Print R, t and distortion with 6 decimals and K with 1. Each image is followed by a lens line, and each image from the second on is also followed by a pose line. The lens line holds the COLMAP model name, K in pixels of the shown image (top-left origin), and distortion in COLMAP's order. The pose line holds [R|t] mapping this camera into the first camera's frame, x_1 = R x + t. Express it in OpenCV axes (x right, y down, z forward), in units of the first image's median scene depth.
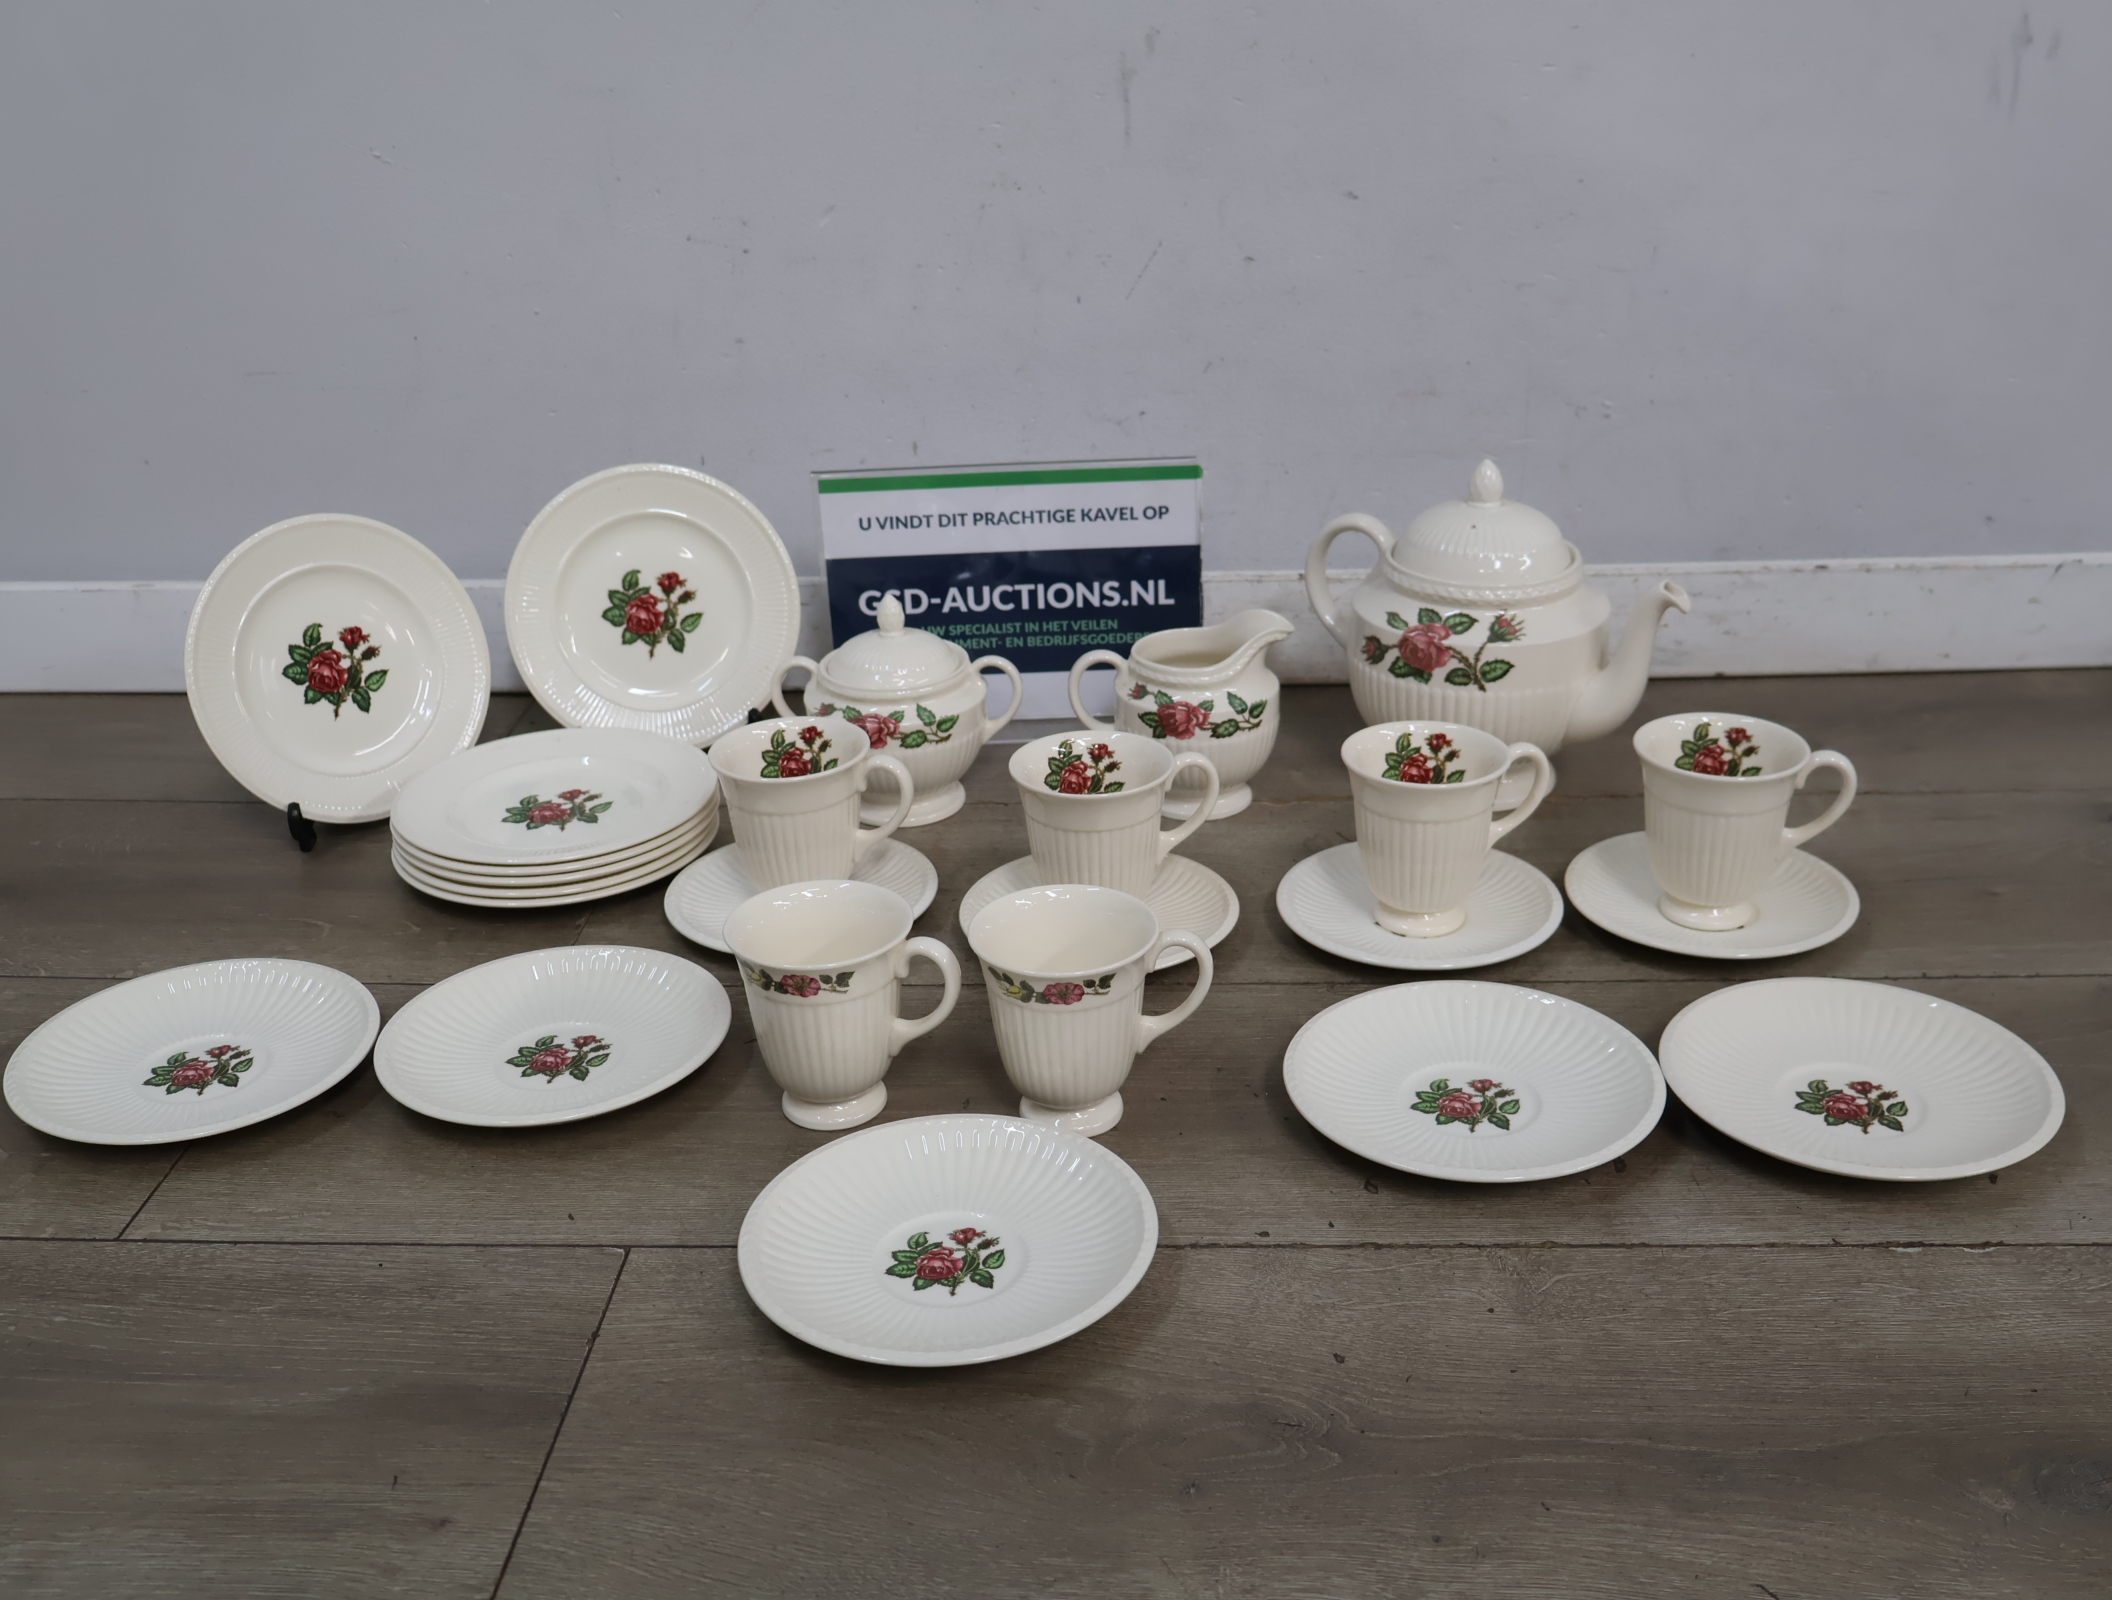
lens RADIAL K [[2116.2, 0, 1046.6], [0, 2116.2, 800.3], [0, 0, 1]] dist [0.011239, 0.000000]
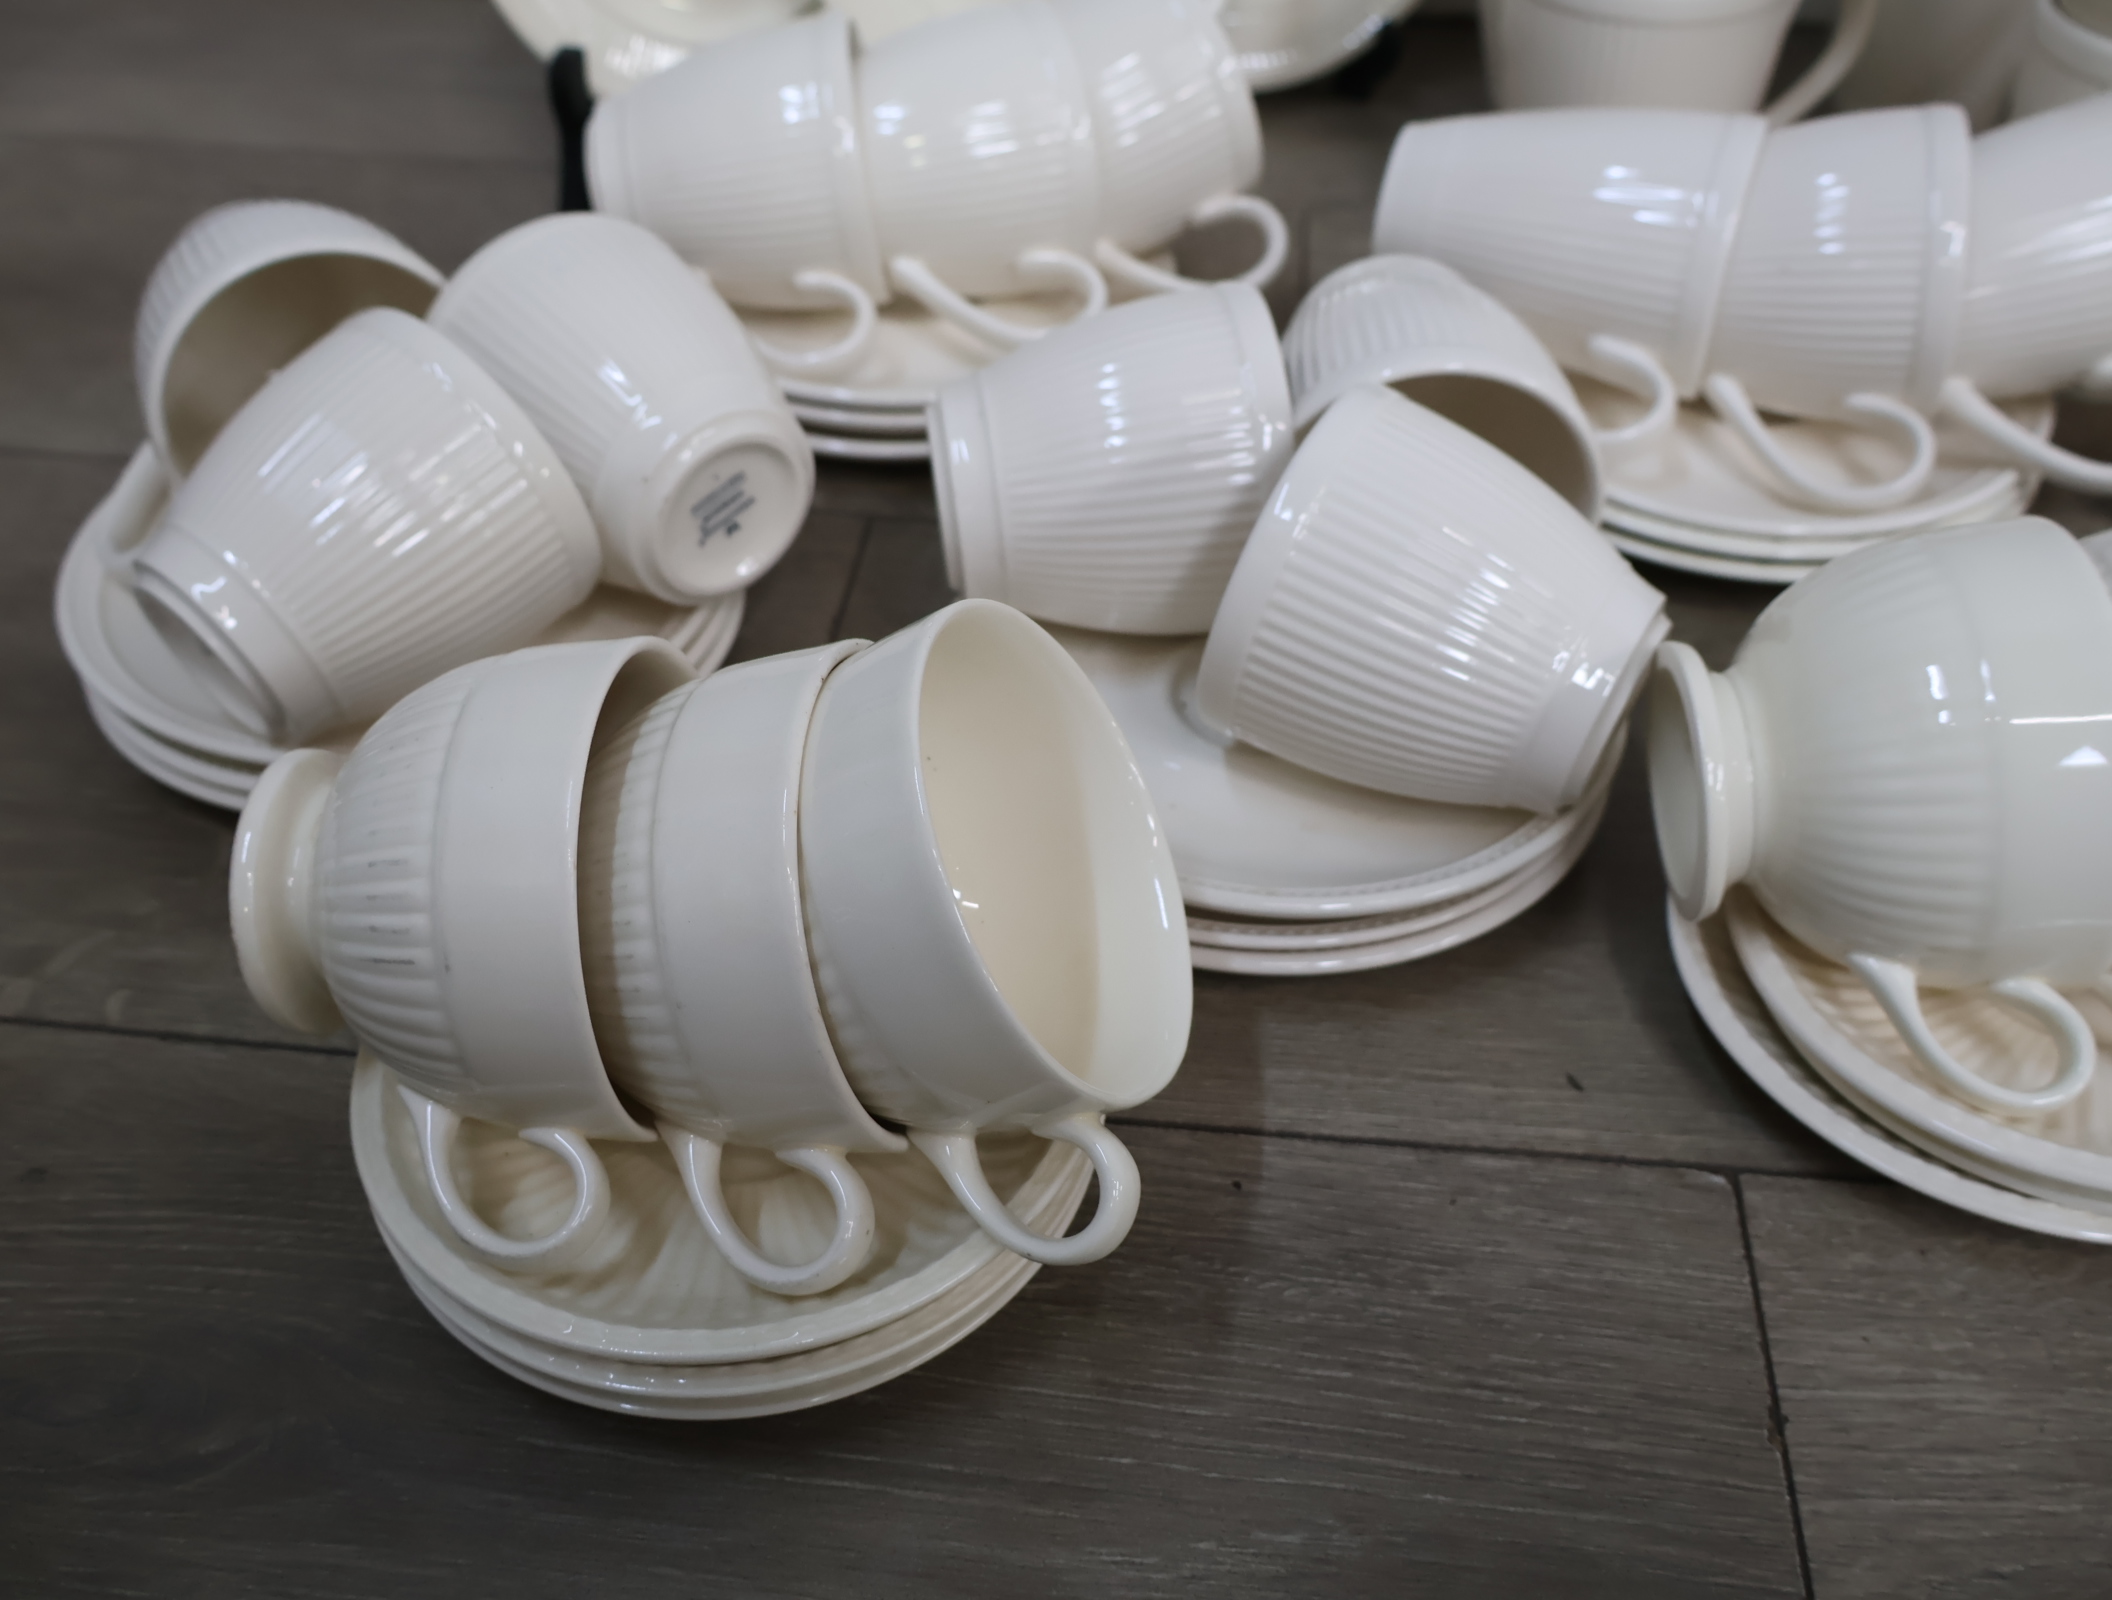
lens RADIAL K [[2027.4, 0, 1035.0], [0, 2027.4, 813.6], [0, 0, 1]] dist [-0.000691, 0.000000]
pose [[0.998076, 0.049675, -0.037113, -0.362239], [-0.036328, 0.953485, 0.299245, -0.003008], [0.050251, -0.297321, 0.953454, 0.596451]]
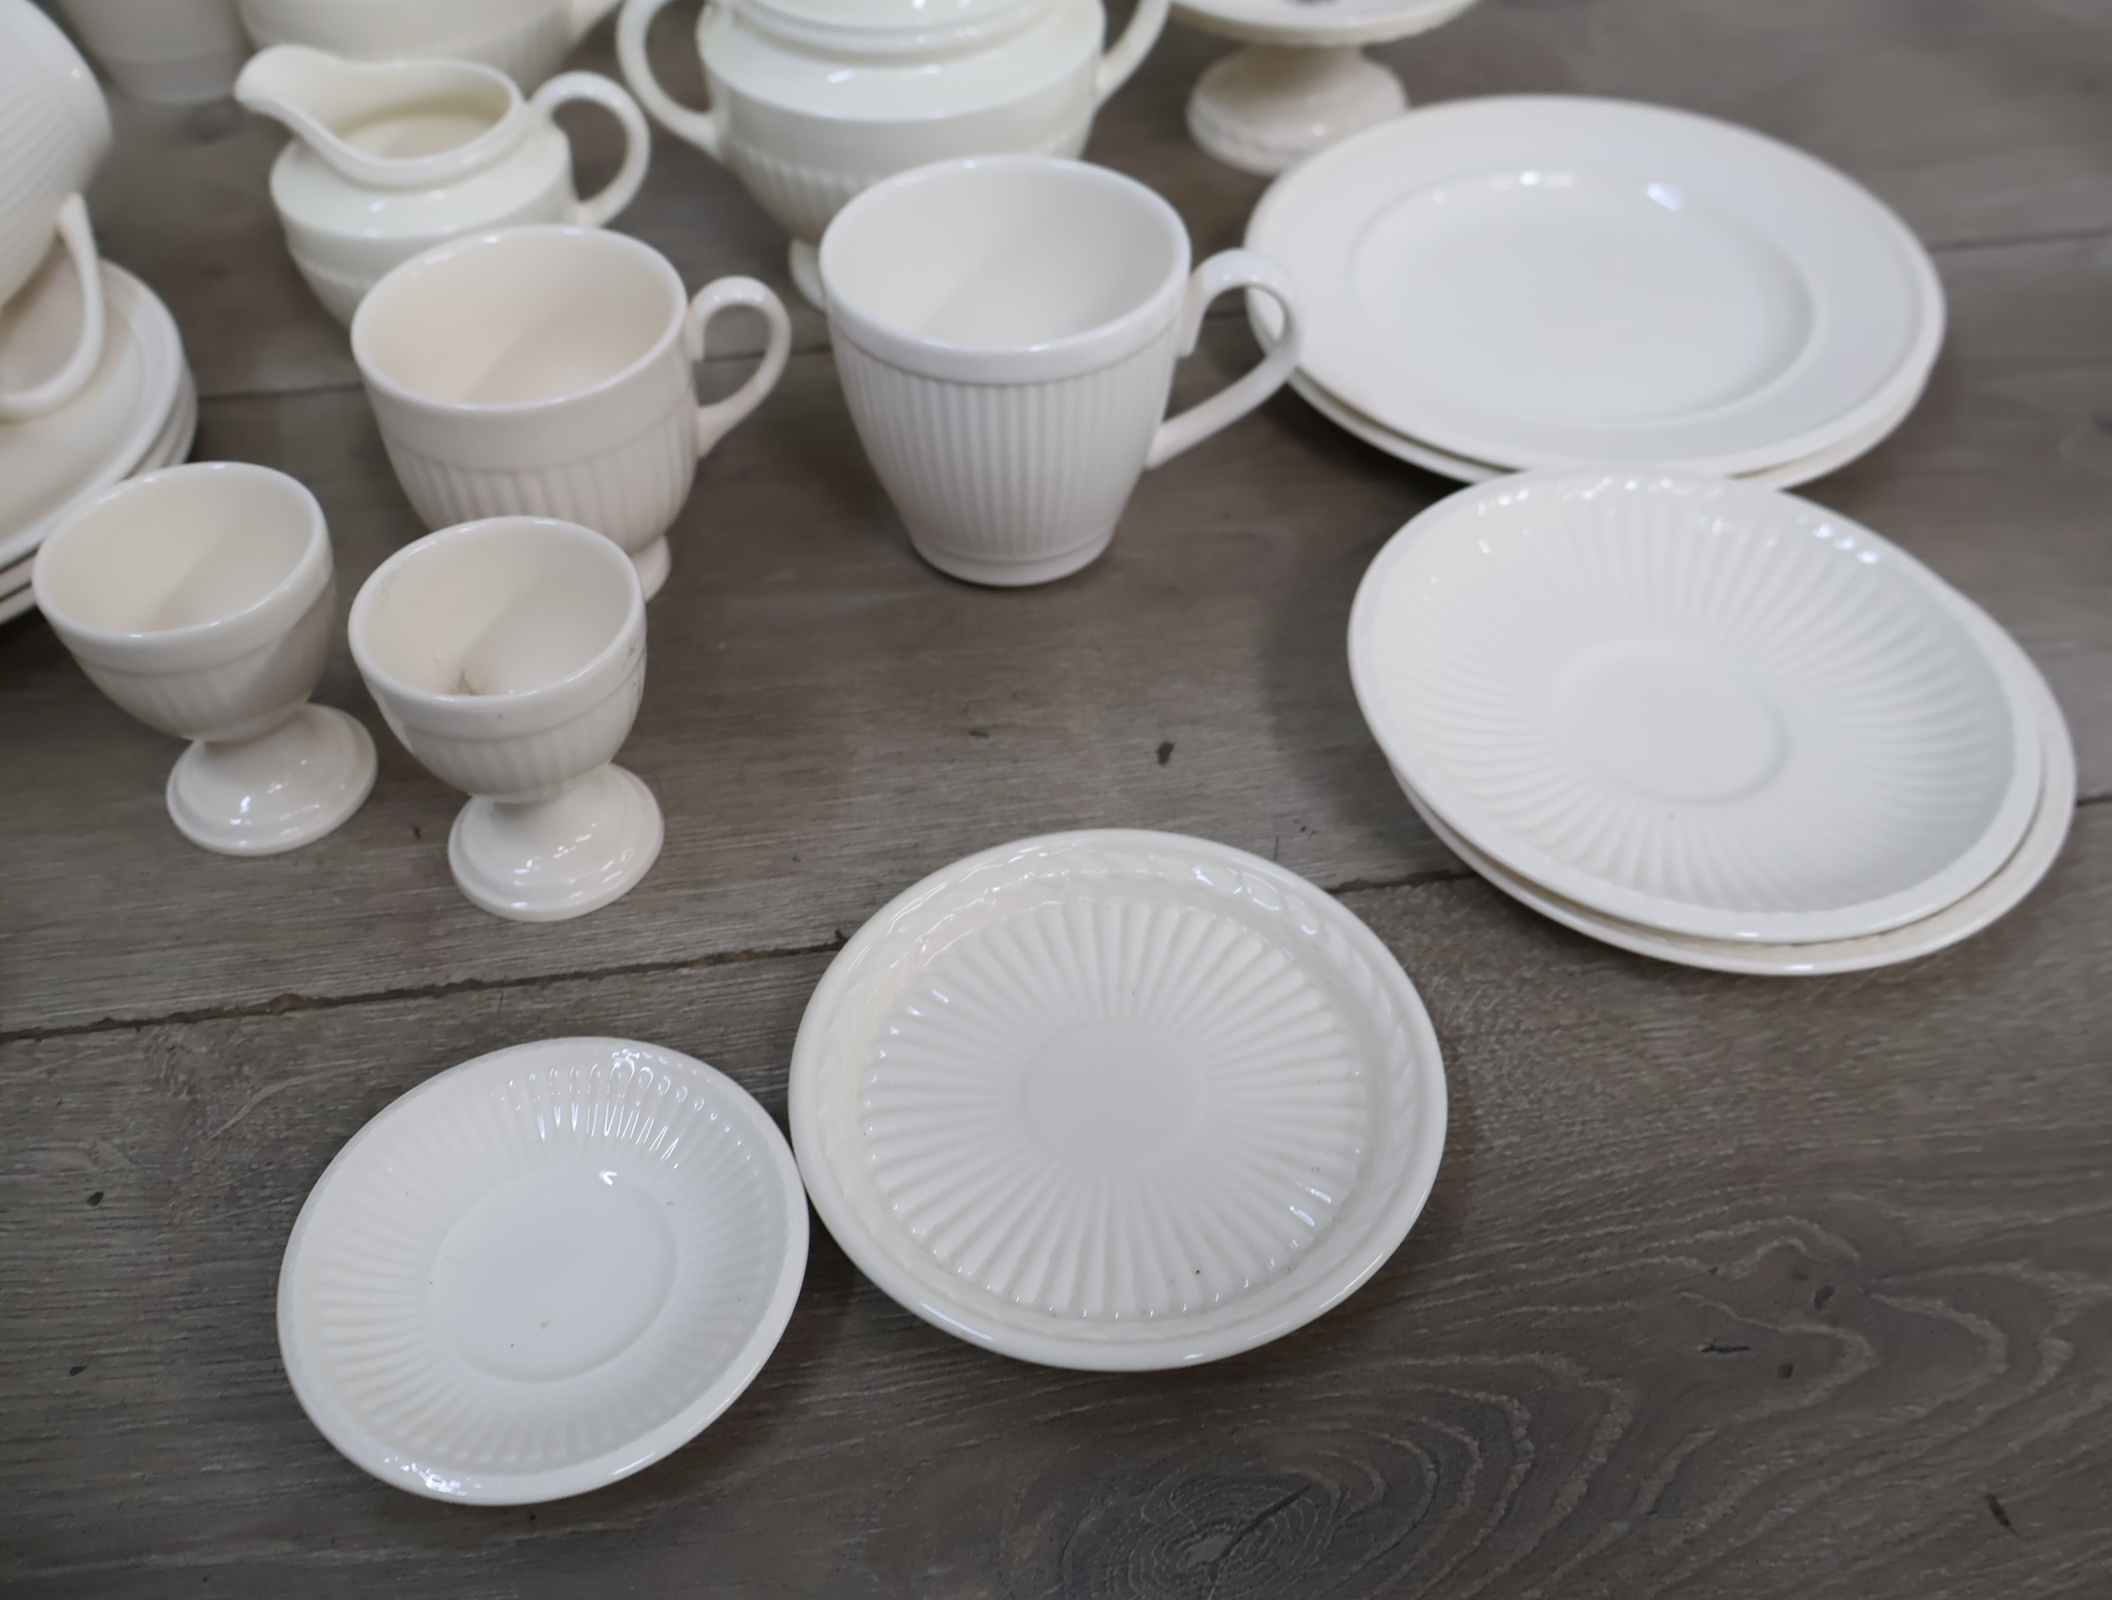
lens RADIAL K [[2027.4, 0, 1068.7], [0, 2027.4, 813.1], [0, 0, 1]] dist [-0.000691, 0.000000]
pose [[0.980917, -0.115206, 0.156619, 0.358114], [0.046547, 0.921266, 0.386137, -0.009704], [-0.188774, -0.371479, 0.909048, 0.556127]]
